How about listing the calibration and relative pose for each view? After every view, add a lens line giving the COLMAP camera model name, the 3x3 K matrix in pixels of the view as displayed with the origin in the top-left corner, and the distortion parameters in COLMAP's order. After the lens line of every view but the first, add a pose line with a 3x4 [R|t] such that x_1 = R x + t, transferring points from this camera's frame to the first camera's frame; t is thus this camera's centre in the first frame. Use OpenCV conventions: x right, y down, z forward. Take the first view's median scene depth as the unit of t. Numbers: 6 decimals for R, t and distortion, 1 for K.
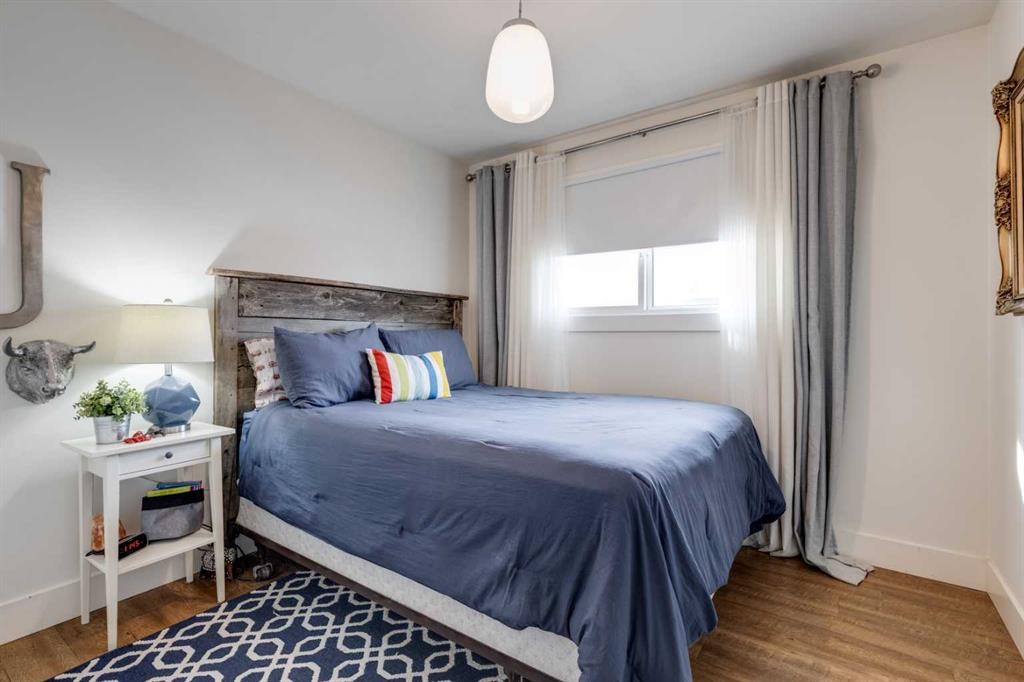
lens RADIAL K [[468.1, 0, 512.0], [0, 468.1, 341.0], [0, 0, 1]] dist [-0.000438, -0.000145]
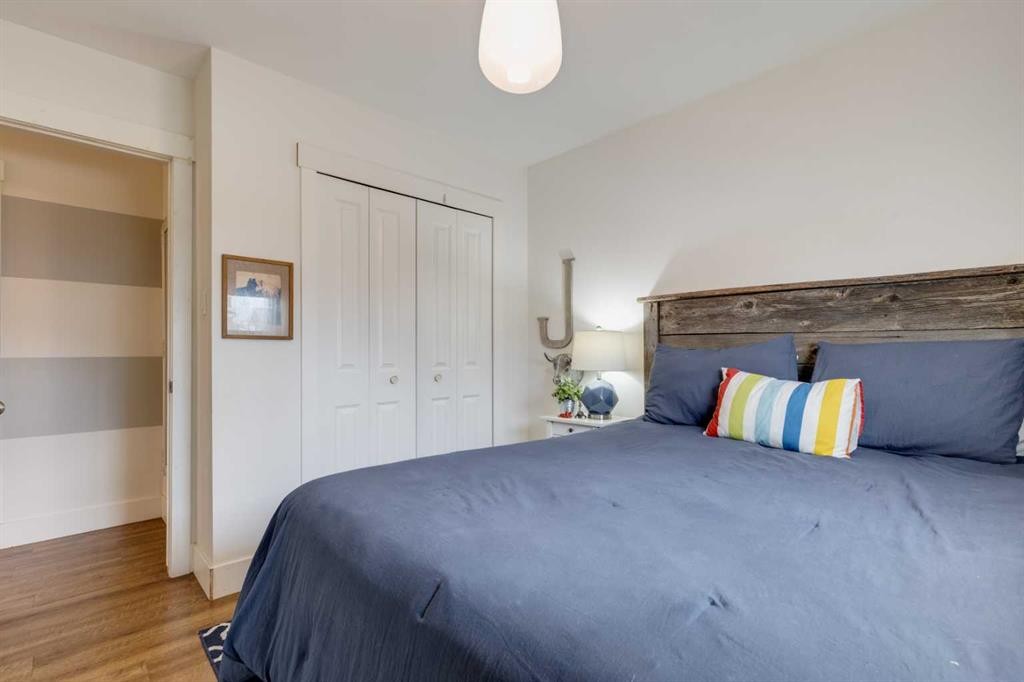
lens RADIAL K [[466.7, 0, 511.5], [0, 466.7, 352.8], [0, 0, 1]] dist [0.000181, -0.000031]
pose [[-0.191627, 0.006037, -0.981449, 0.553975], [-0.010450, 0.999912, 0.008191, -0.012593], [0.981412, 0.011826, -0.191547, 0.770433]]
